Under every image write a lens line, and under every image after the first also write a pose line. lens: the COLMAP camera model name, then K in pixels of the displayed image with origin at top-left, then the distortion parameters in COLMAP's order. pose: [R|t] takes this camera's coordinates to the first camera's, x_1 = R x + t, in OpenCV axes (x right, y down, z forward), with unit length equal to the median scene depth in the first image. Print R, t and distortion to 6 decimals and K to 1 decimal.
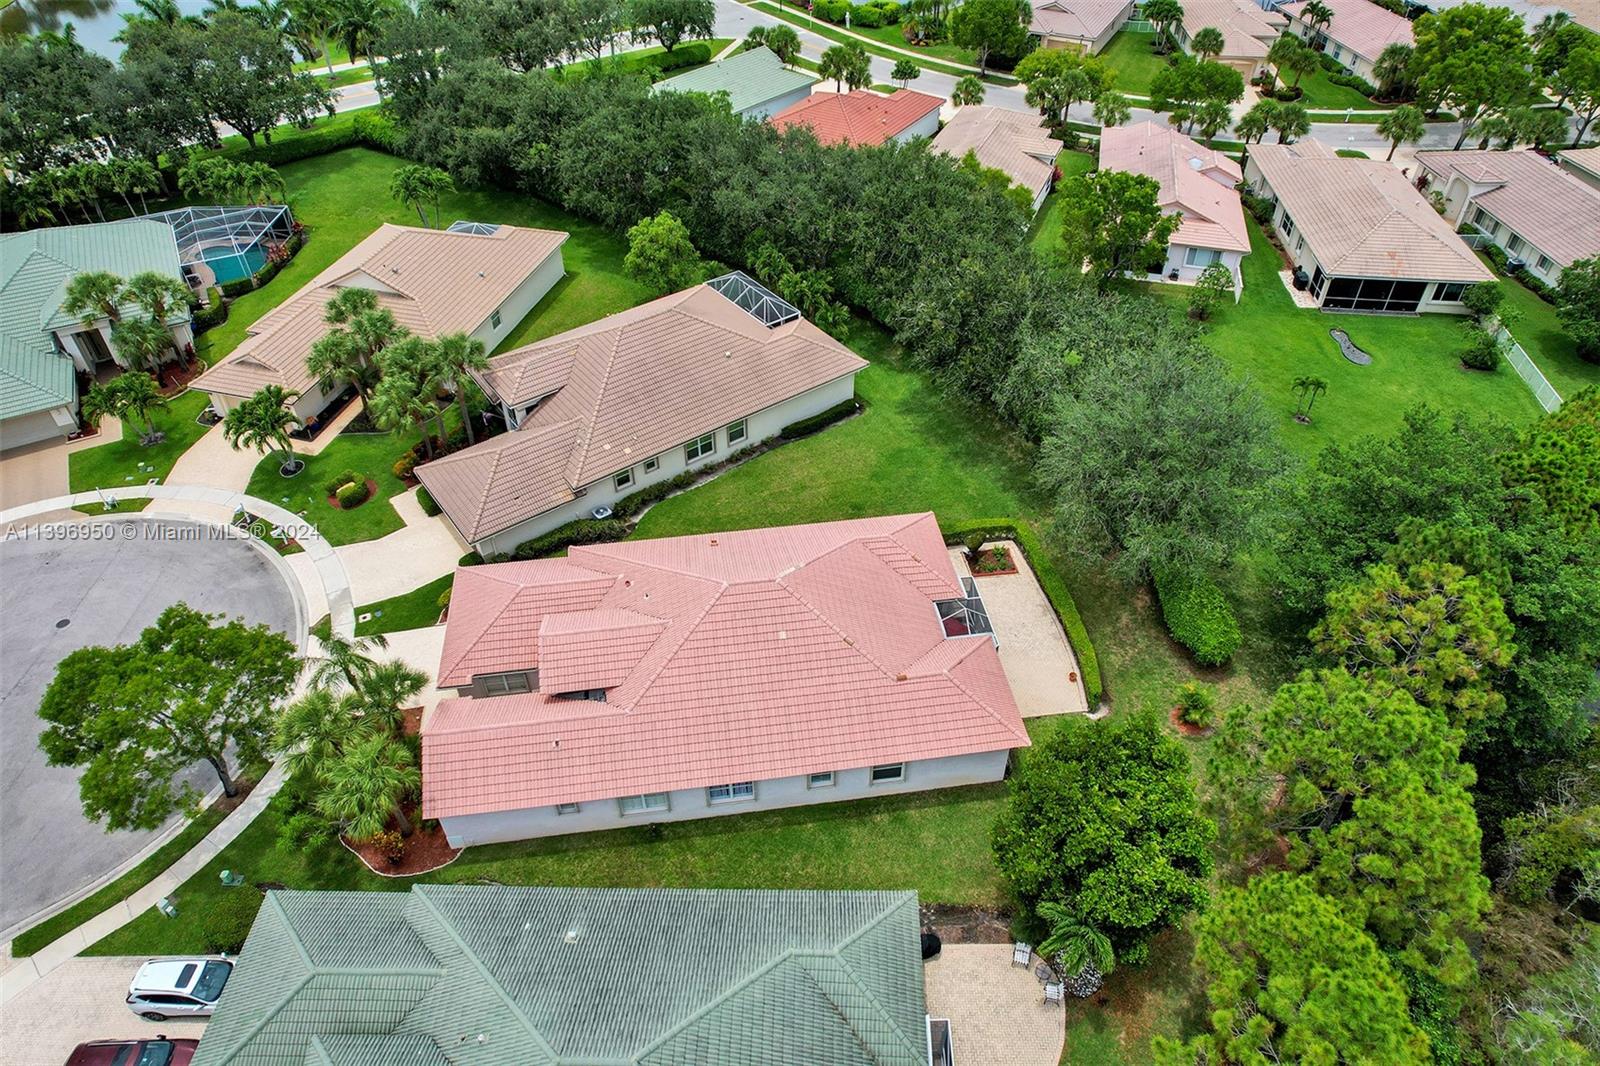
lens RADIAL K [[1026.4, 0, 800.0], [0, 1026.4, 533.0], [0, 0, 1]] dist [-0.128848, 0.111896]
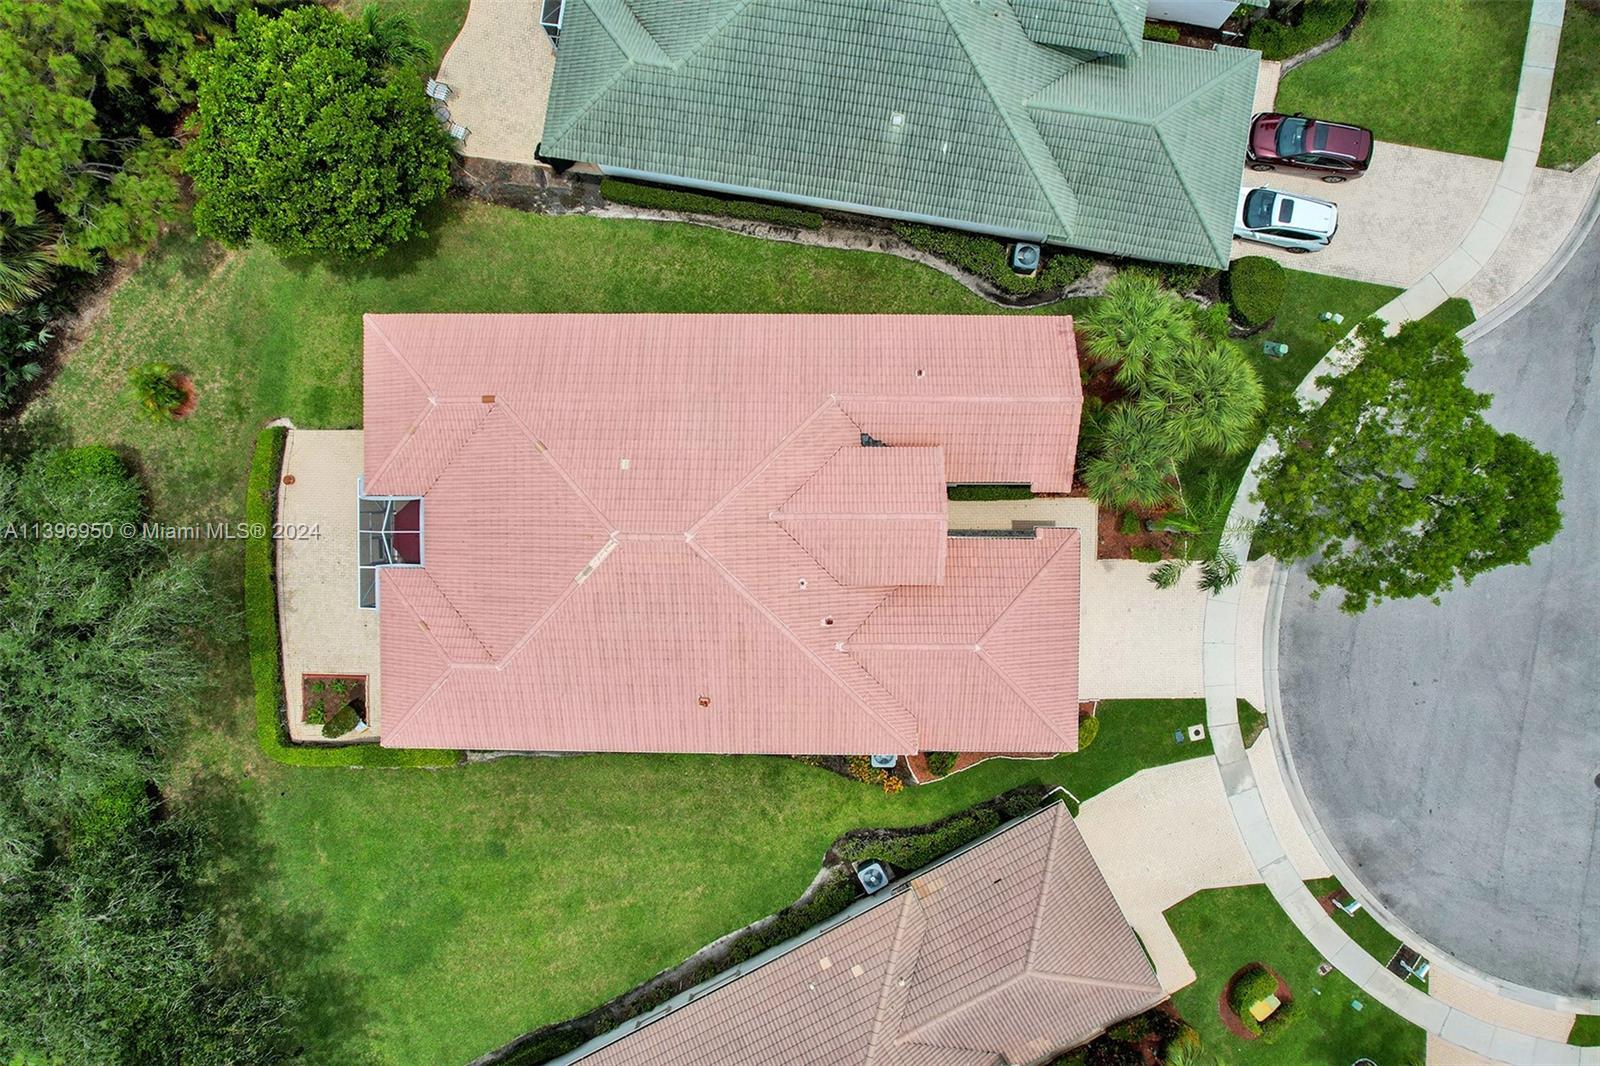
lens RADIAL K [[1026.4, 0, 800.0], [0, 1026.4, 533.0], [0, 0, 1]] dist [-0.128848, 0.111896]
pose [[-0.989959, -0.141207, 0.006465, -0.127463], [0.099913, -0.666638, 0.738655, -0.388642], [-0.099994, 0.731884, 0.674053, 0.420015]]
